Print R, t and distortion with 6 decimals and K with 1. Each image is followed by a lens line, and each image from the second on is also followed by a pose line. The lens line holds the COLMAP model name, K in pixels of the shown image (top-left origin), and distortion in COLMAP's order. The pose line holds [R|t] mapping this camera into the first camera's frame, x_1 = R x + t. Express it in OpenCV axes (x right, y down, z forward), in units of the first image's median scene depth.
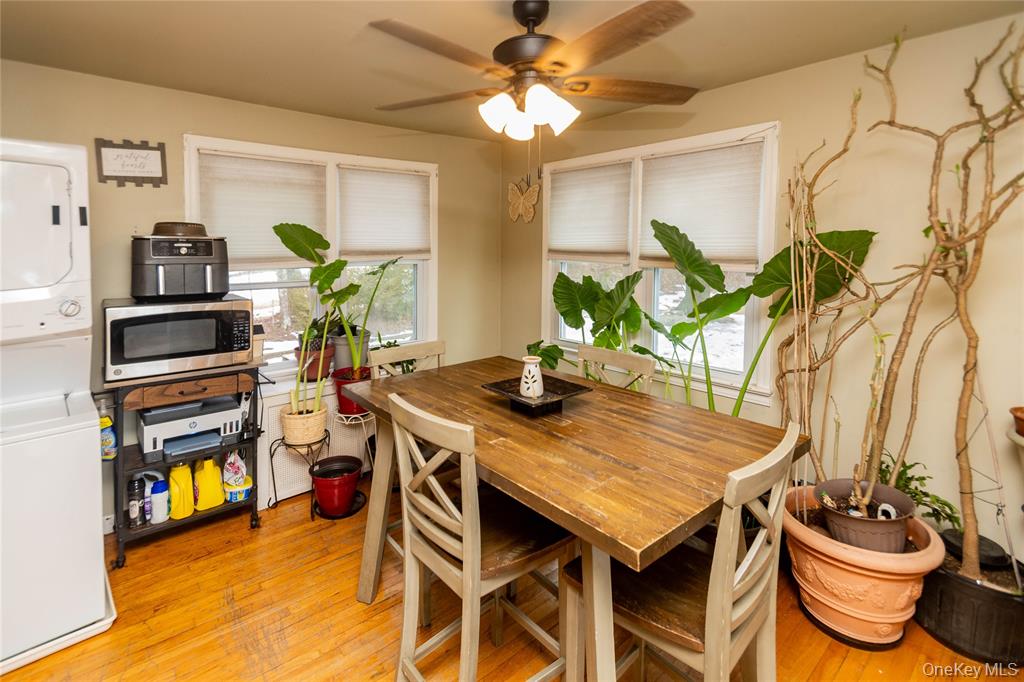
lens RADIAL K [[483.1, 0, 512.0], [0, 483.1, 341.0], [0, 0, 1]] dist [-0.000232, -0.000742]
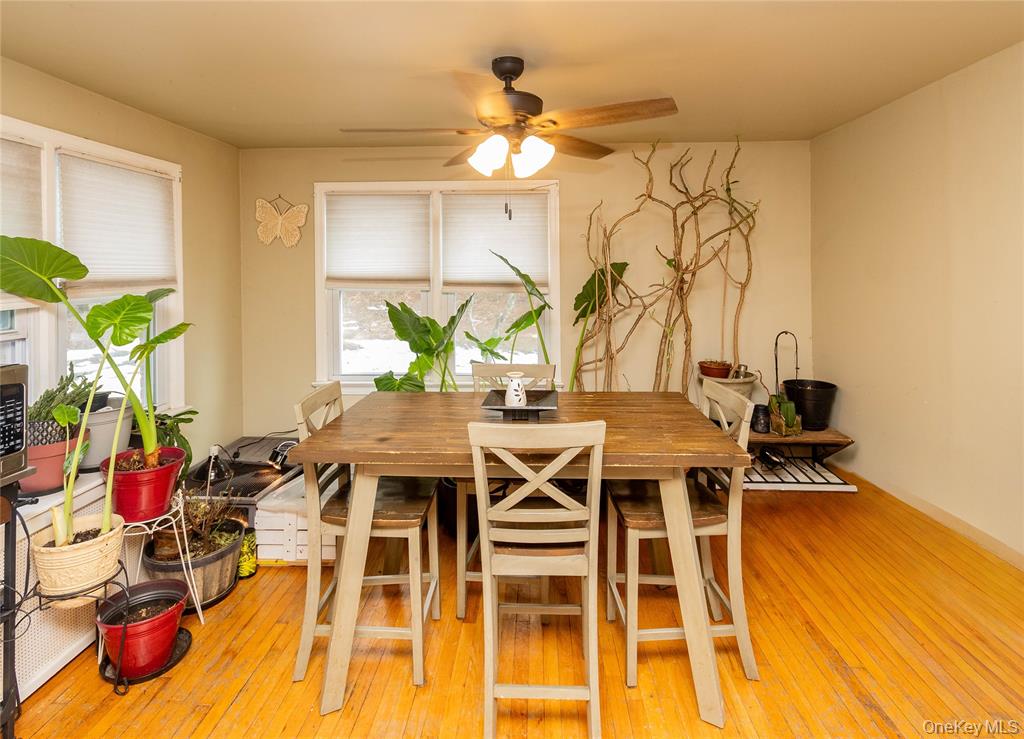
lens RADIAL K [[513.4, 0, 512.0], [0, 513.4, 369.5], [0, 0, 1]] dist [-0.001812, -0.000784]
pose [[0.677541, -0.137700, 0.722480, -0.498390], [0.144535, 0.988091, 0.052779, -0.022252], [-0.721144, 0.068664, 0.689374, 0.114678]]
